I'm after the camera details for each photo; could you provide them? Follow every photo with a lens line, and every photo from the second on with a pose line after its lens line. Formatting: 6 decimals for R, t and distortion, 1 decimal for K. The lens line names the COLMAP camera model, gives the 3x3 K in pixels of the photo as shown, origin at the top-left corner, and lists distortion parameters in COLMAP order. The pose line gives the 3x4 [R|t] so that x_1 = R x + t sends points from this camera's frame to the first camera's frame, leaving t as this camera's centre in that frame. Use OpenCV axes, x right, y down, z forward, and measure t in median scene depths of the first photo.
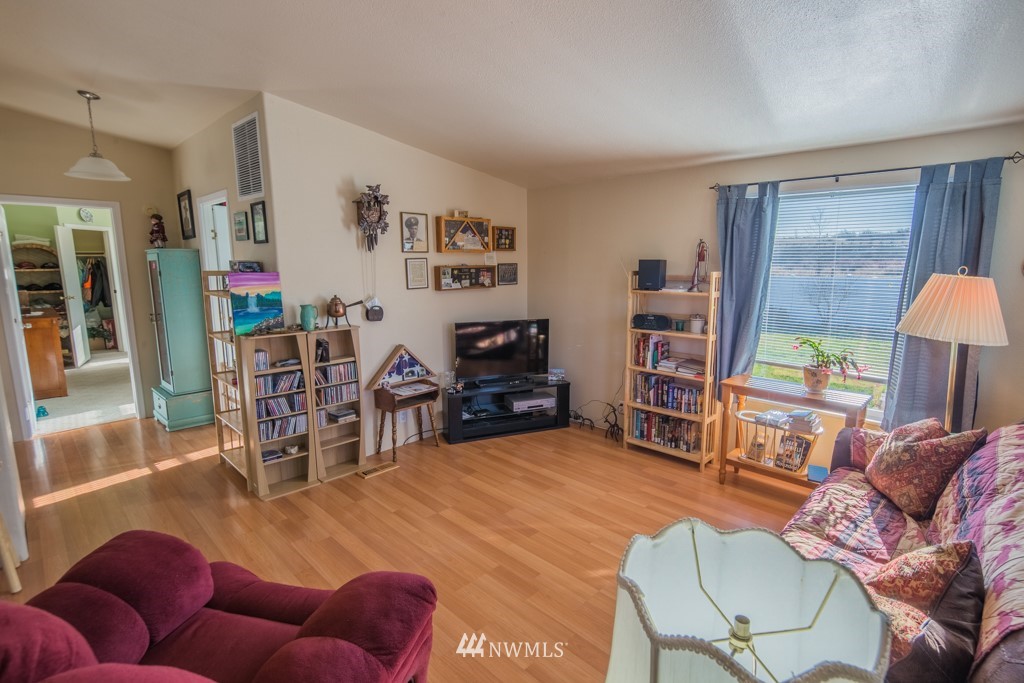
lens RADIAL K [[497.1, 0, 520.5], [0, 497.1, 340.7], [0, 0, 1]] dist [0.000278, -0.001144]
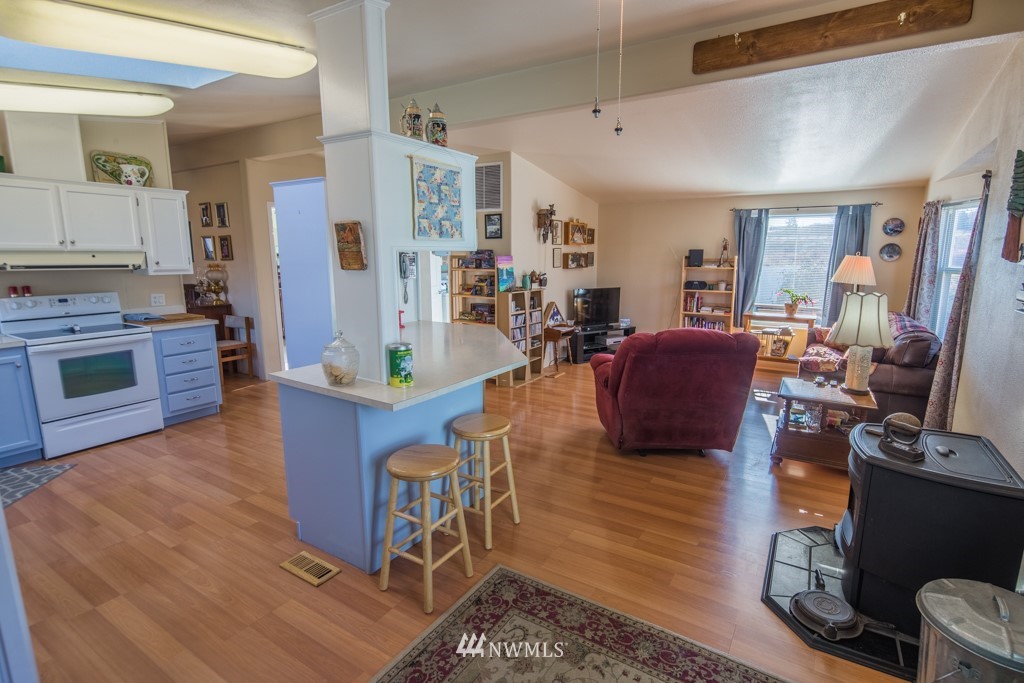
lens RADIAL K [[497.1, 0, 519.2], [0, 497.1, 340.3], [0, 0, 1]] dist [0.000278, -0.001144]
pose [[0.978957, -0.033606, 0.201281, -0.733217], [0.031514, 0.999411, 0.013591, 0.117133], [-0.201619, -0.006962, 0.979439, -0.612681]]
